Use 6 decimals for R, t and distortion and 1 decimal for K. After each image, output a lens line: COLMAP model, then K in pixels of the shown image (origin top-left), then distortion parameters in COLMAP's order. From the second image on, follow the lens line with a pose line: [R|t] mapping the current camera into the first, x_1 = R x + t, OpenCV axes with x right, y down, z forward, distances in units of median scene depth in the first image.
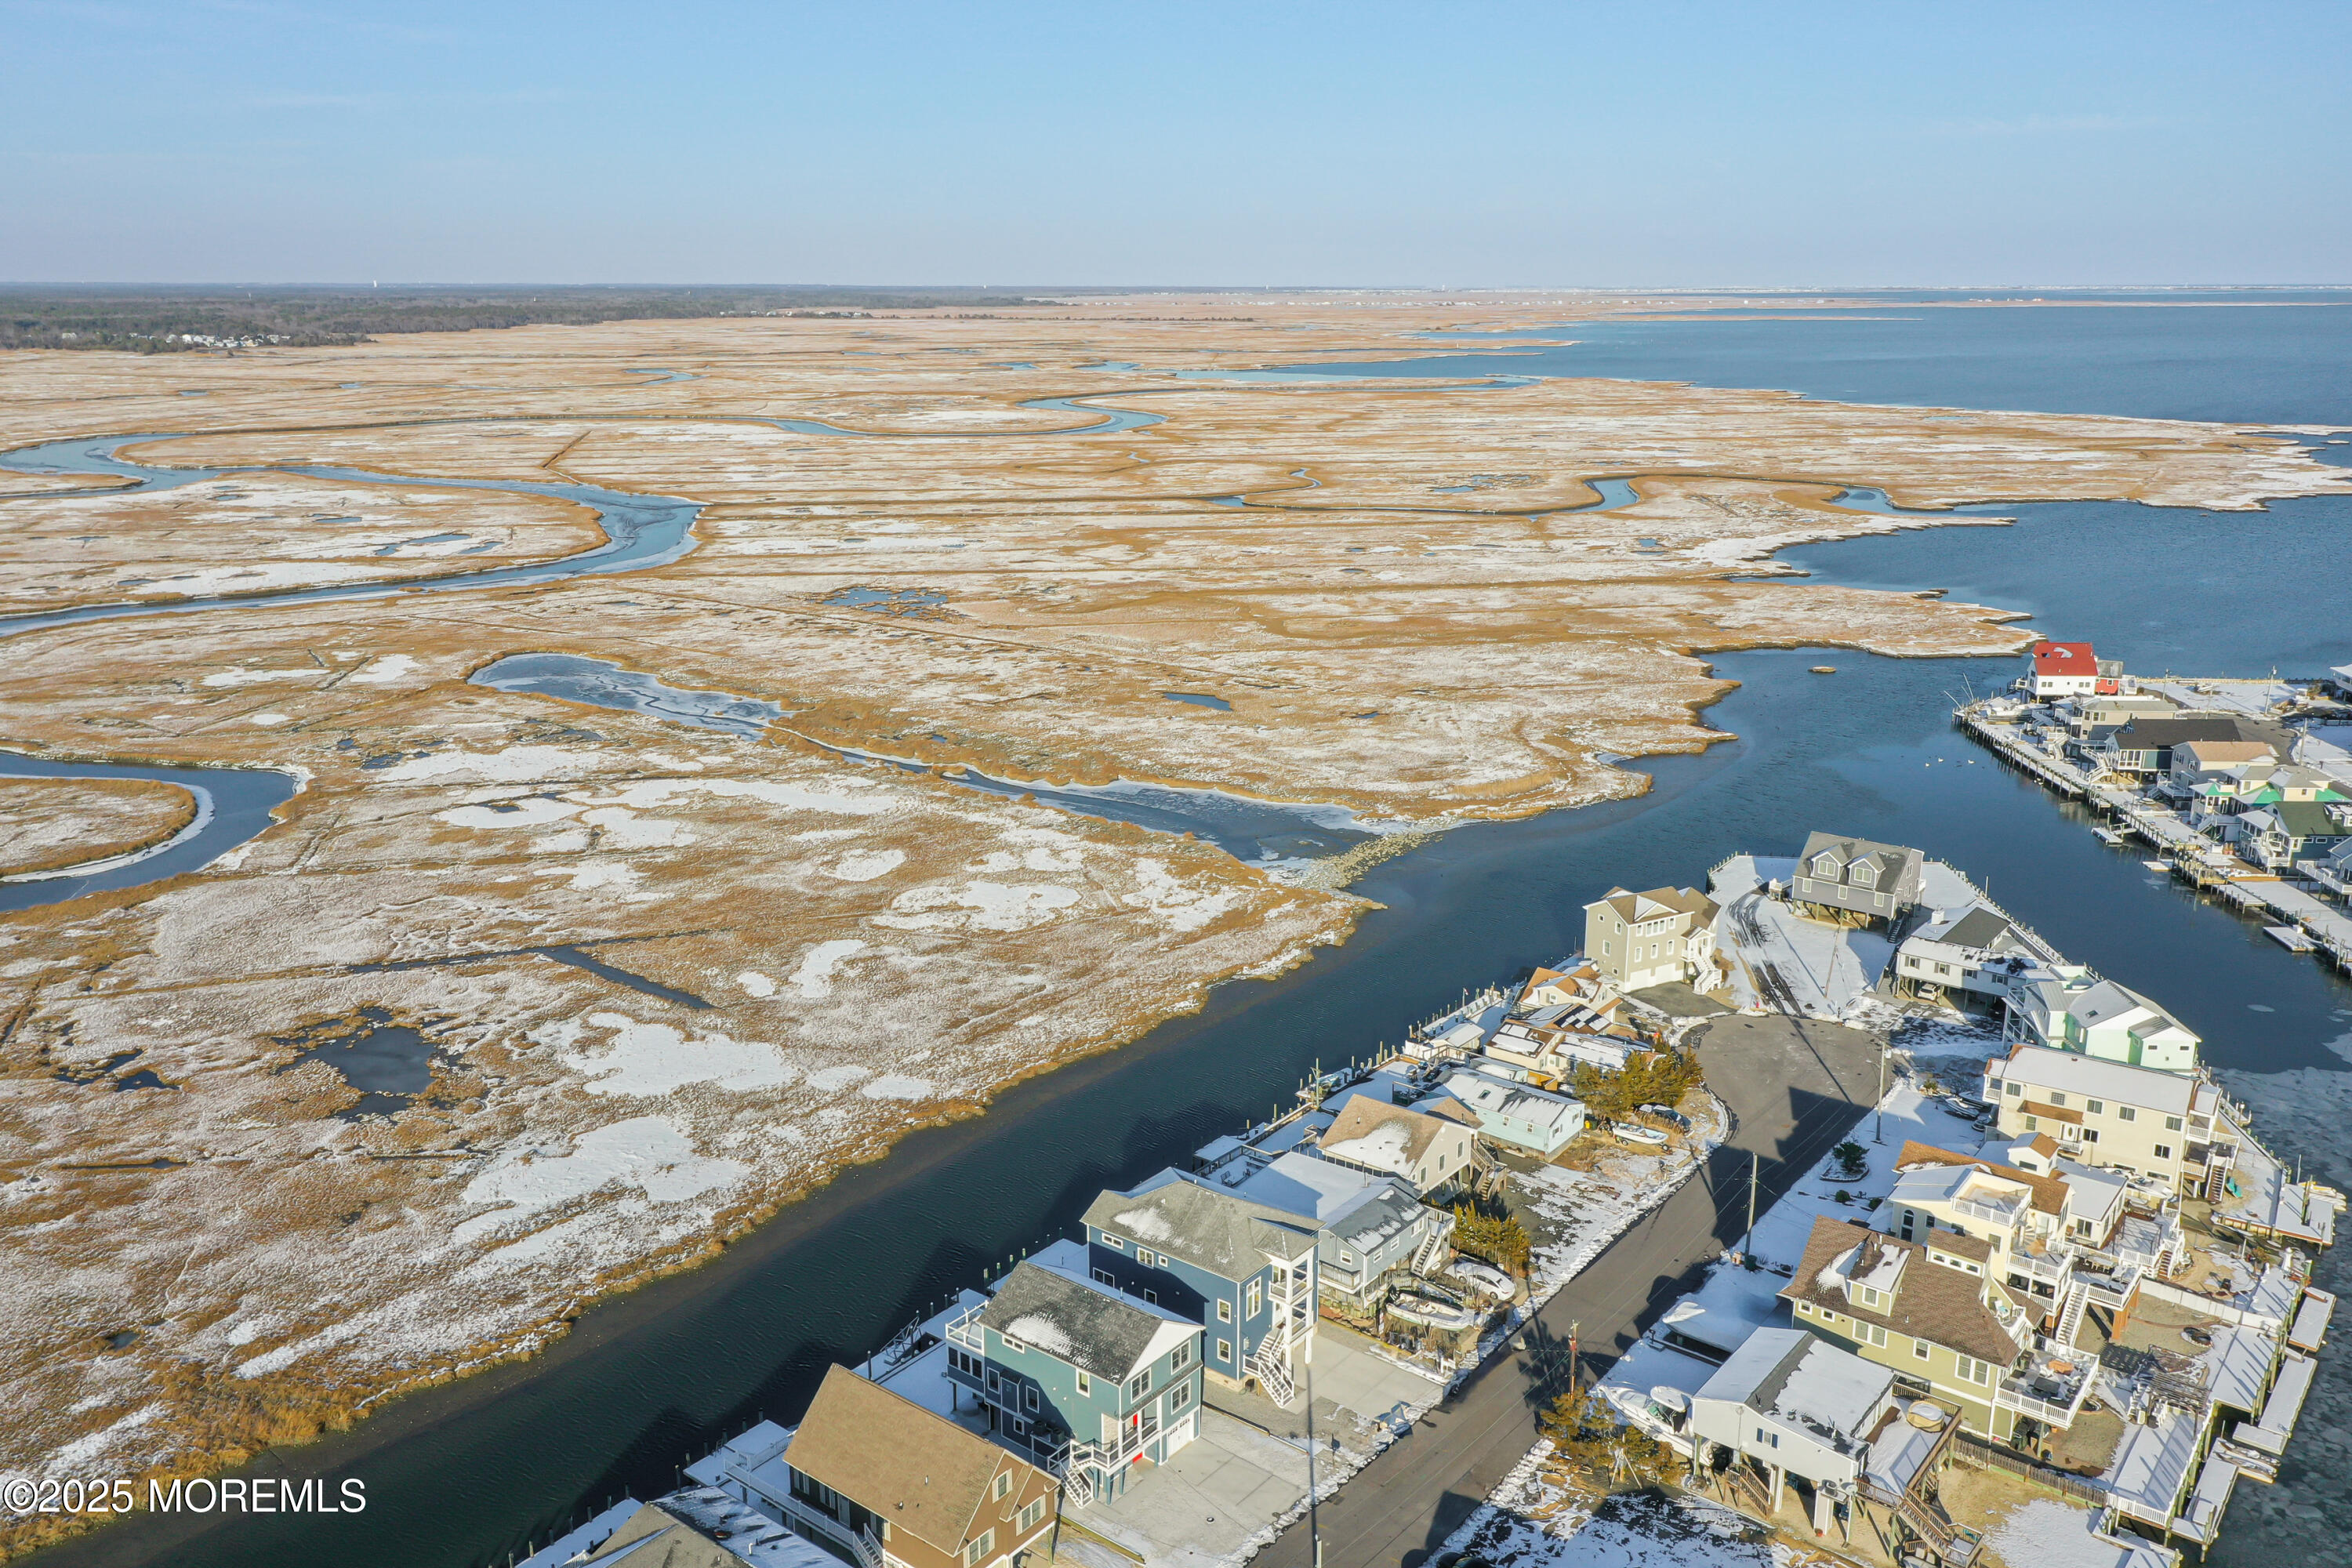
lens RADIAL K [[1900.7, 0, 1176.8], [0, 1900.7, 729.6], [0, 0, 1]] dist [0.019100, 0.004405]
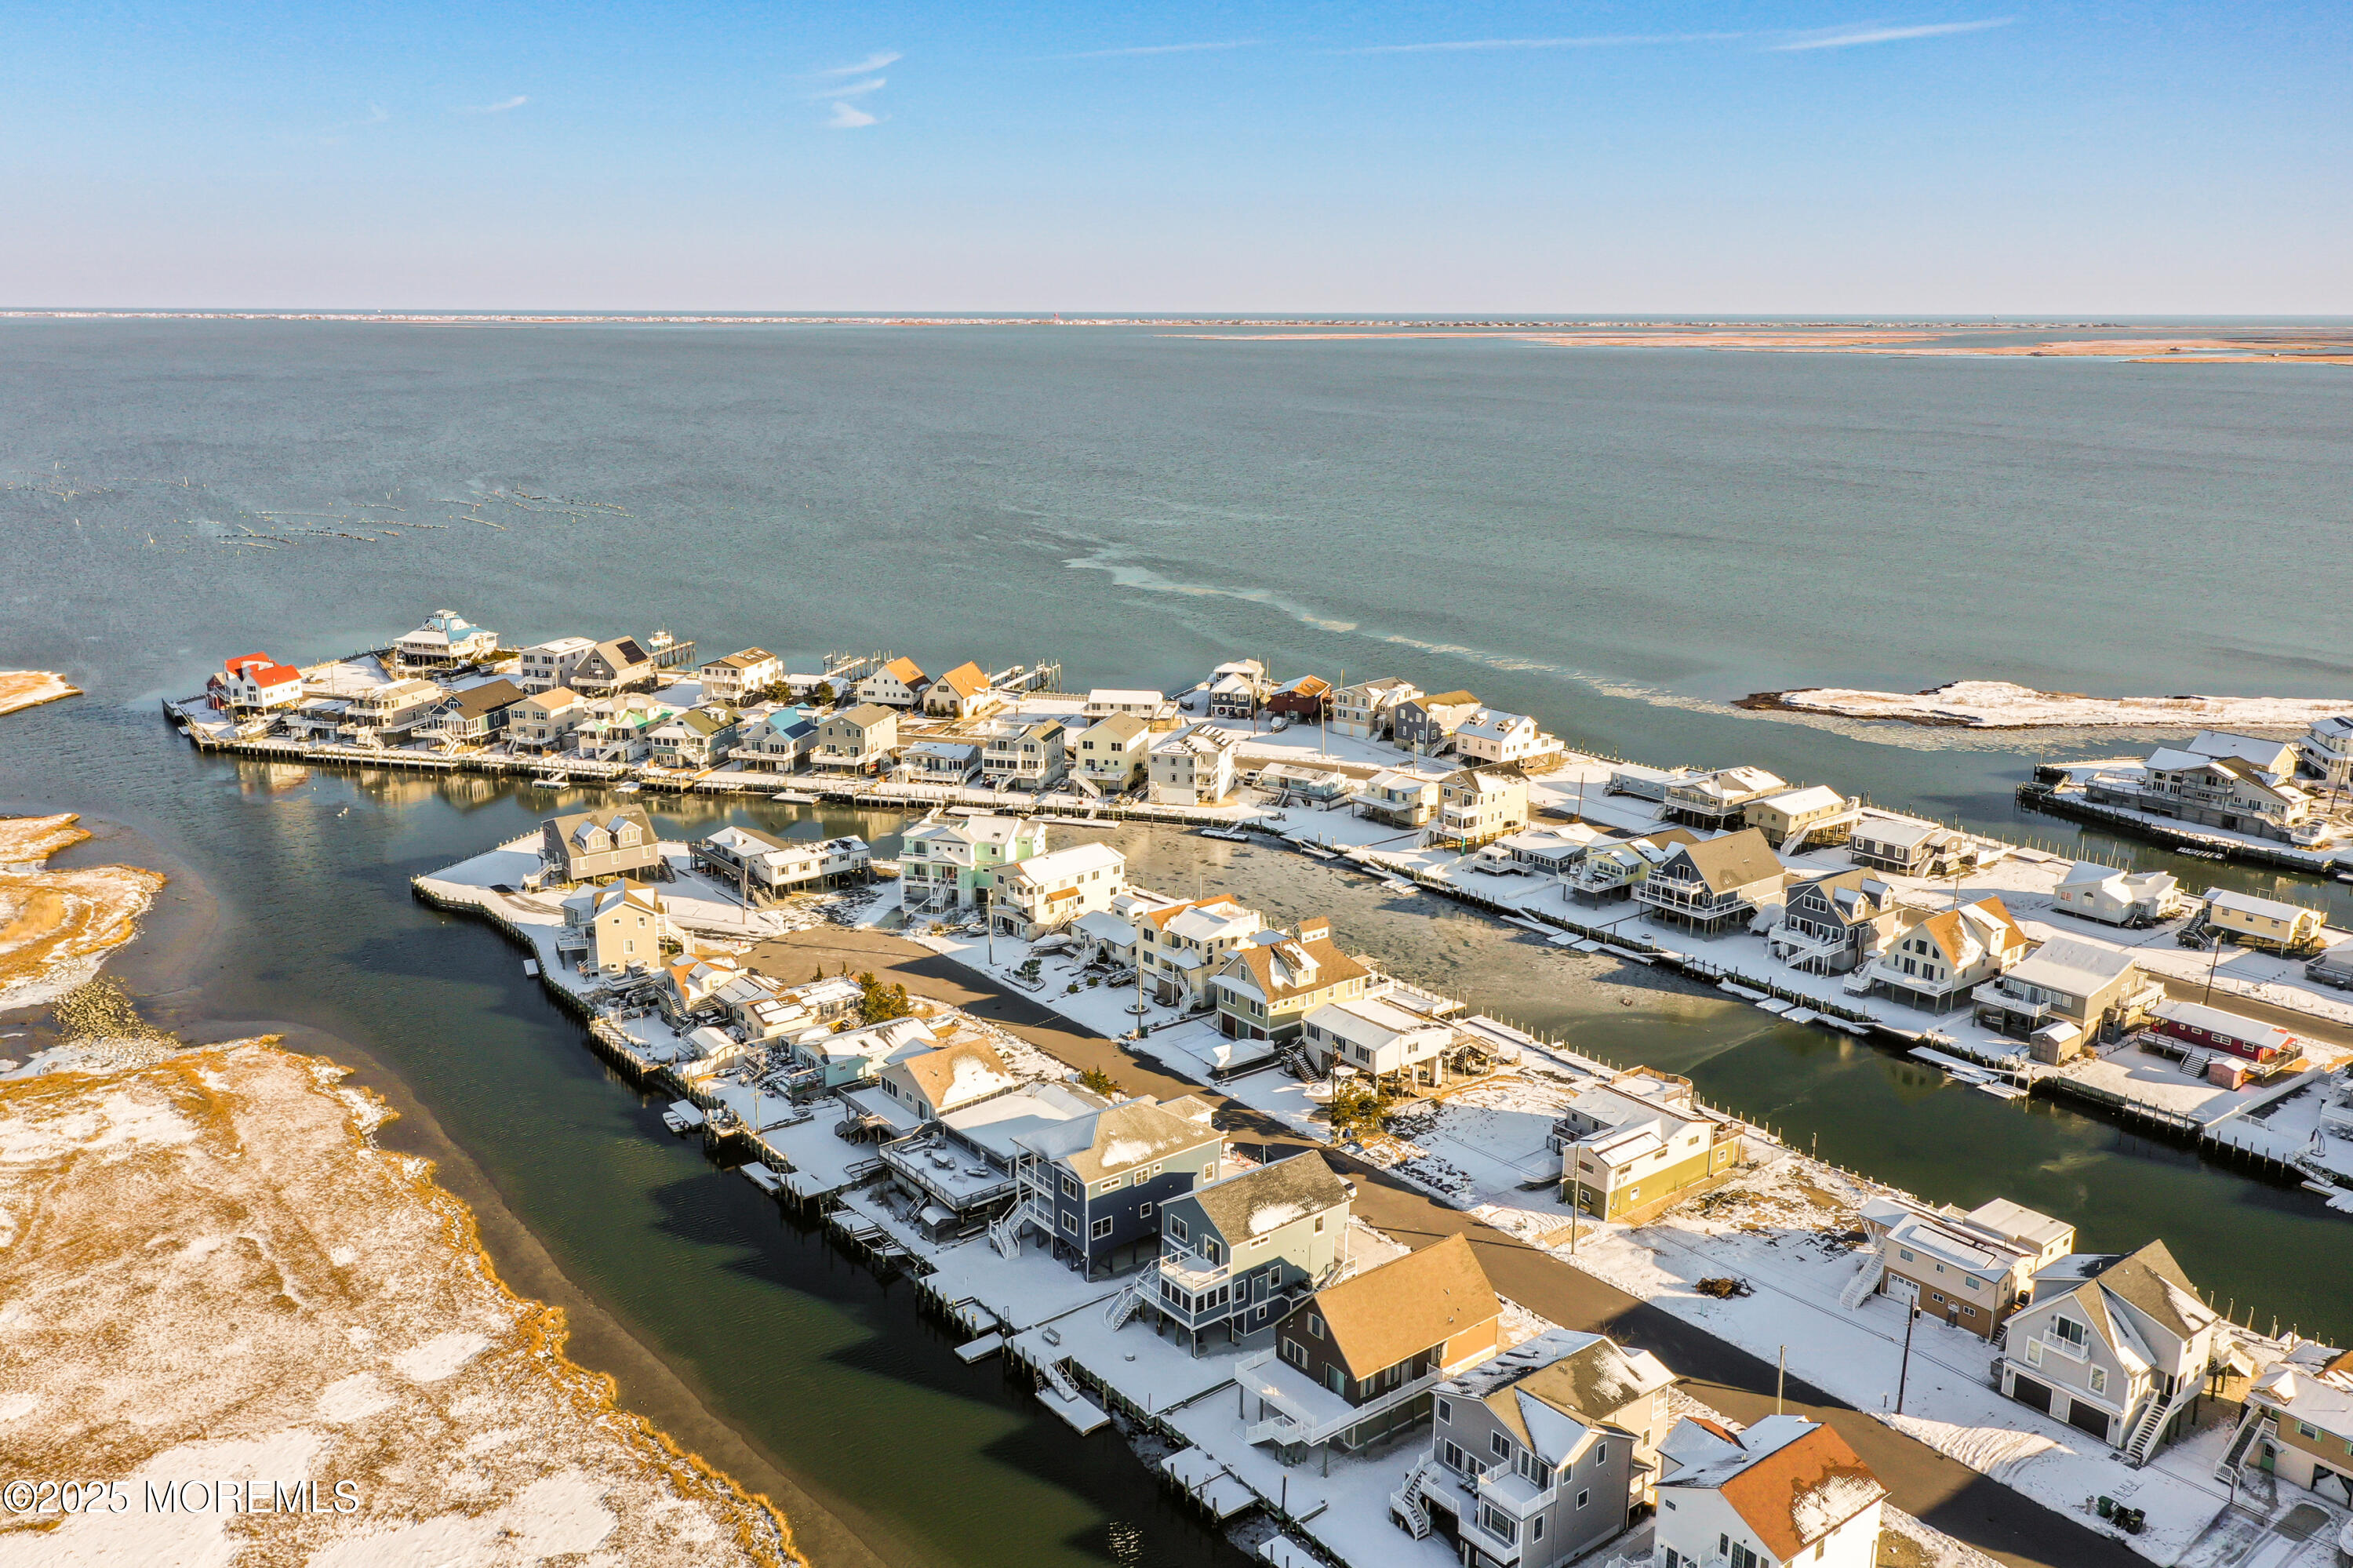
lens RADIAL K [[1901.6, 0, 1177.3], [0, 1901.6, 729.5], [0, 0, 1]] dist [0.019100, 0.004405]
pose [[0.233573, -0.211683, 0.949017, -0.638438], [0.222287, 0.961793, 0.159823, -0.095027], [-0.946590, 0.173624, 0.271703, 0.391304]]
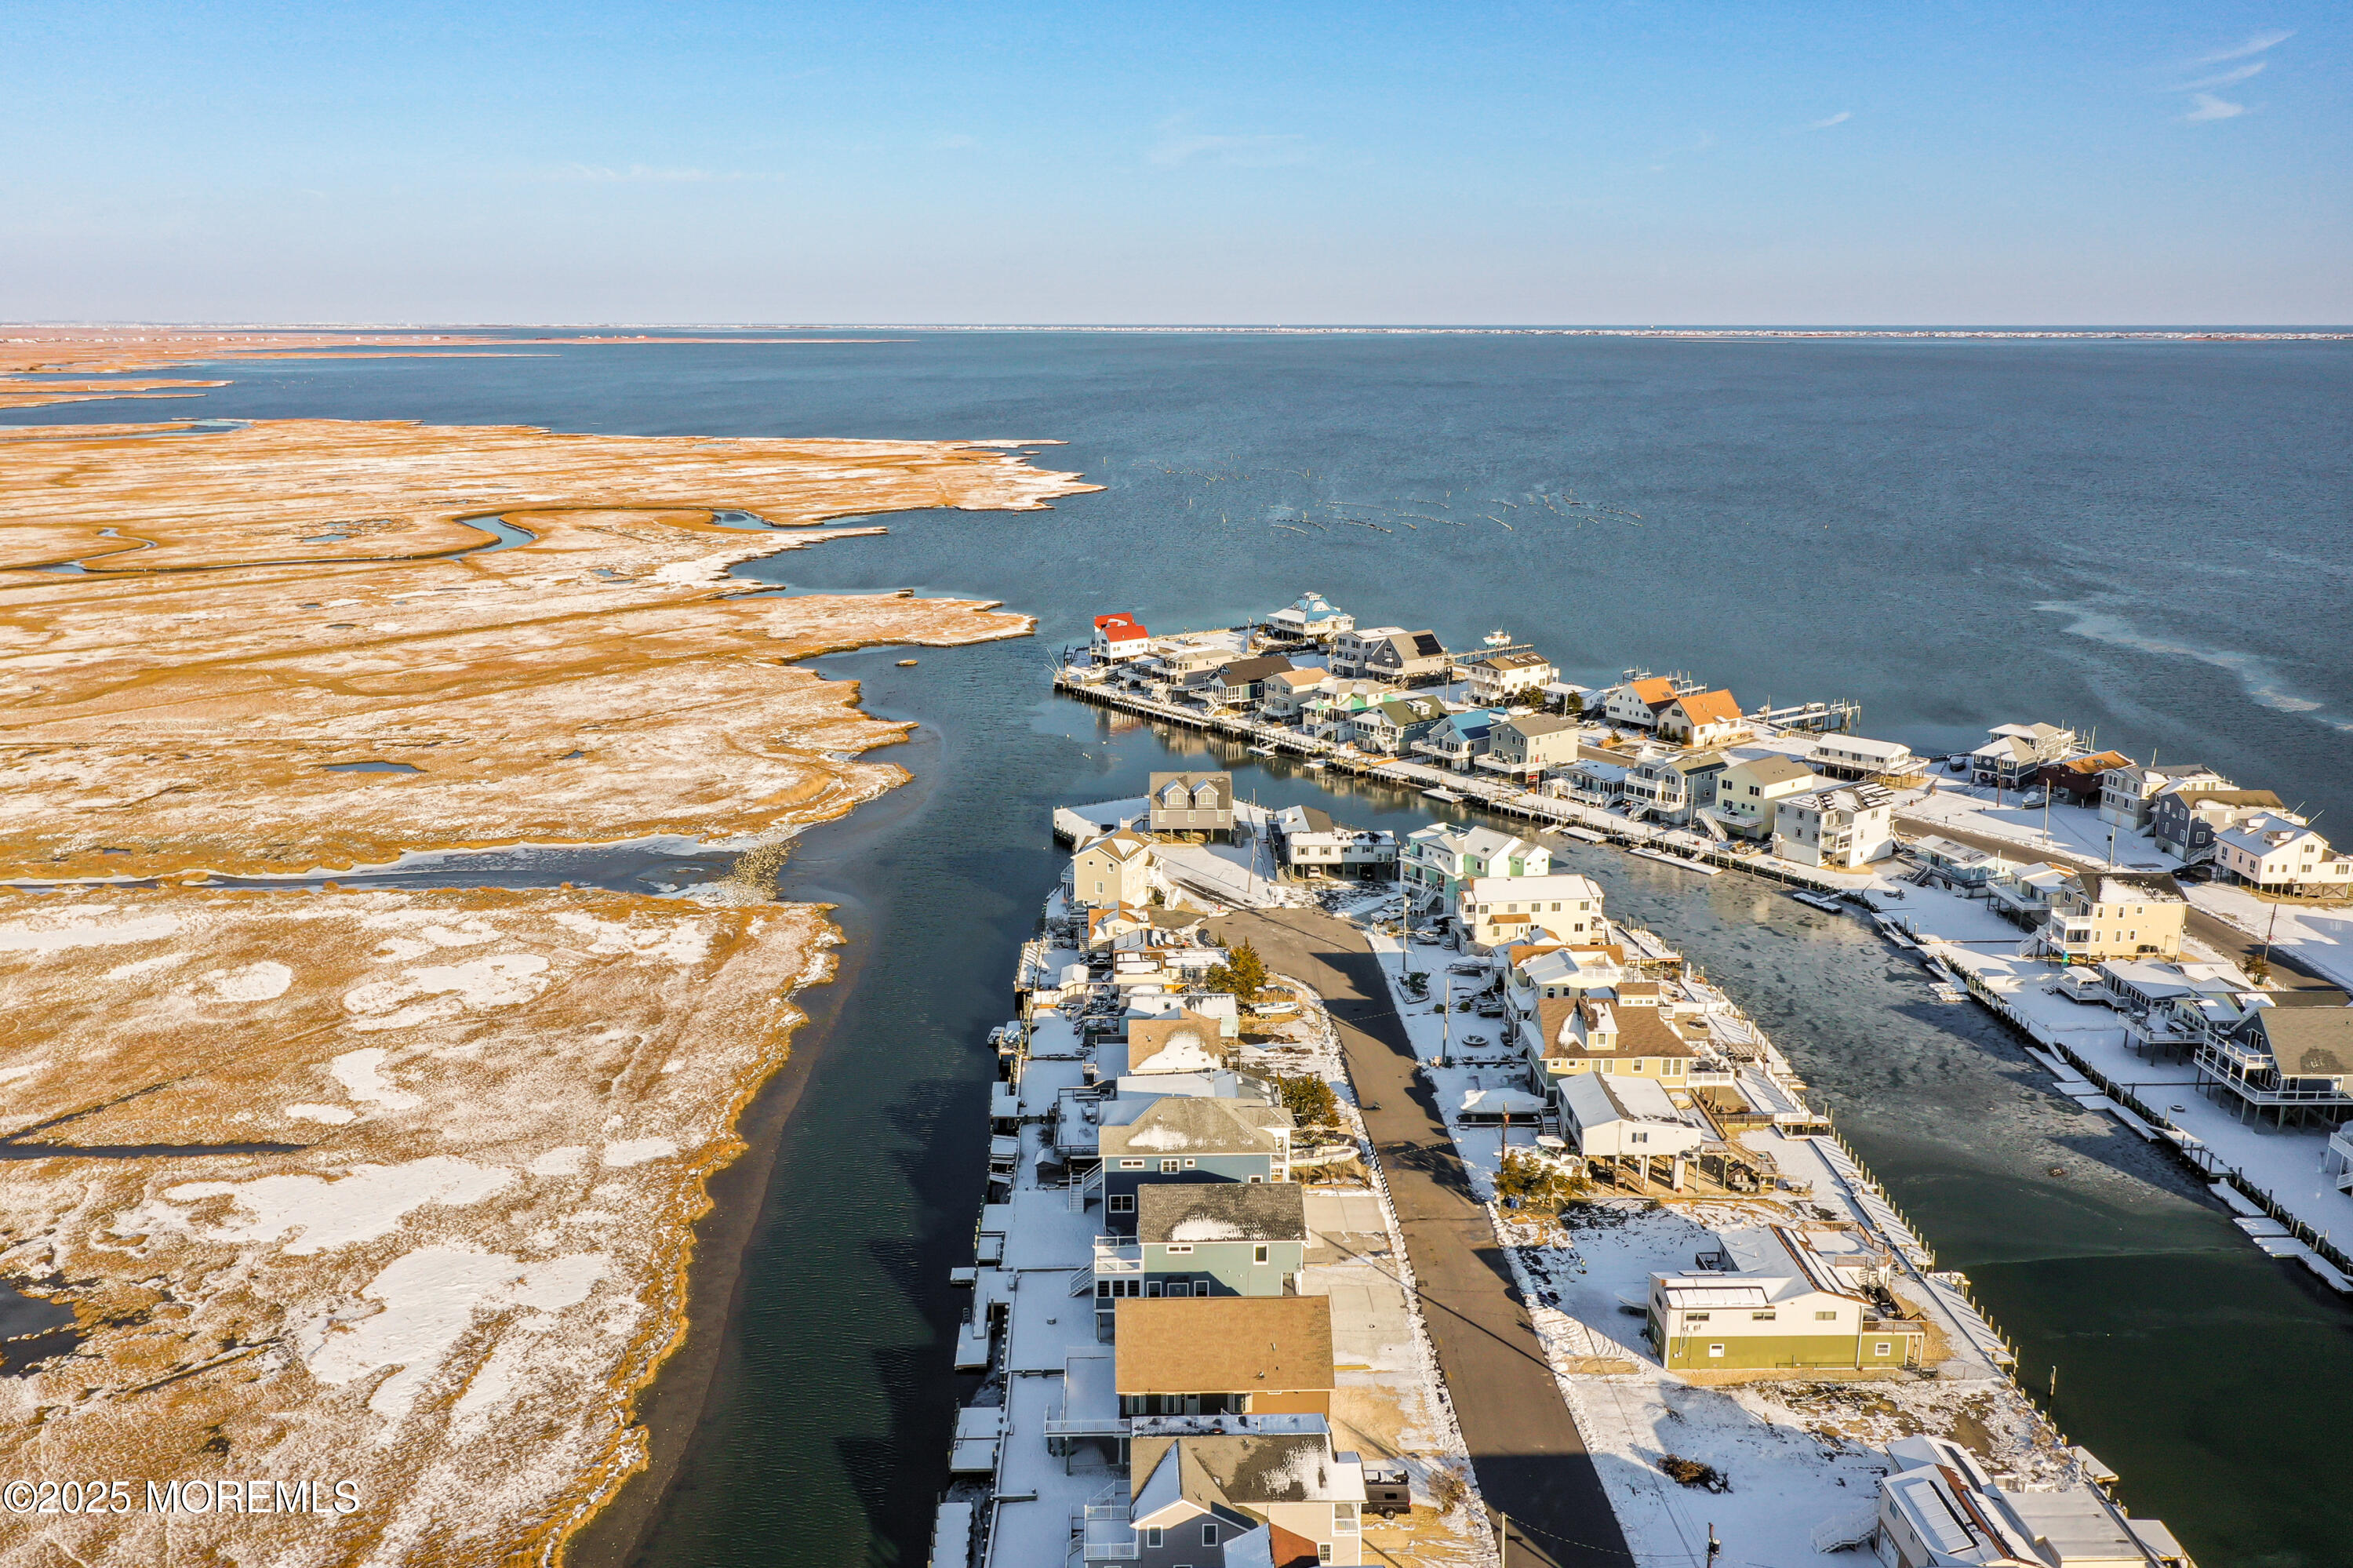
lens RADIAL K [[1901.6, 0, 1177.3], [0, 1901.6, 729.5], [0, 0, 1]] dist [0.019100, 0.004405]
pose [[0.766056, -0.134908, 0.628456, -0.433295], [0.146660, 0.988621, 0.033451, -0.011948], [-0.625818, 0.066544, 0.777125, 0.057681]]
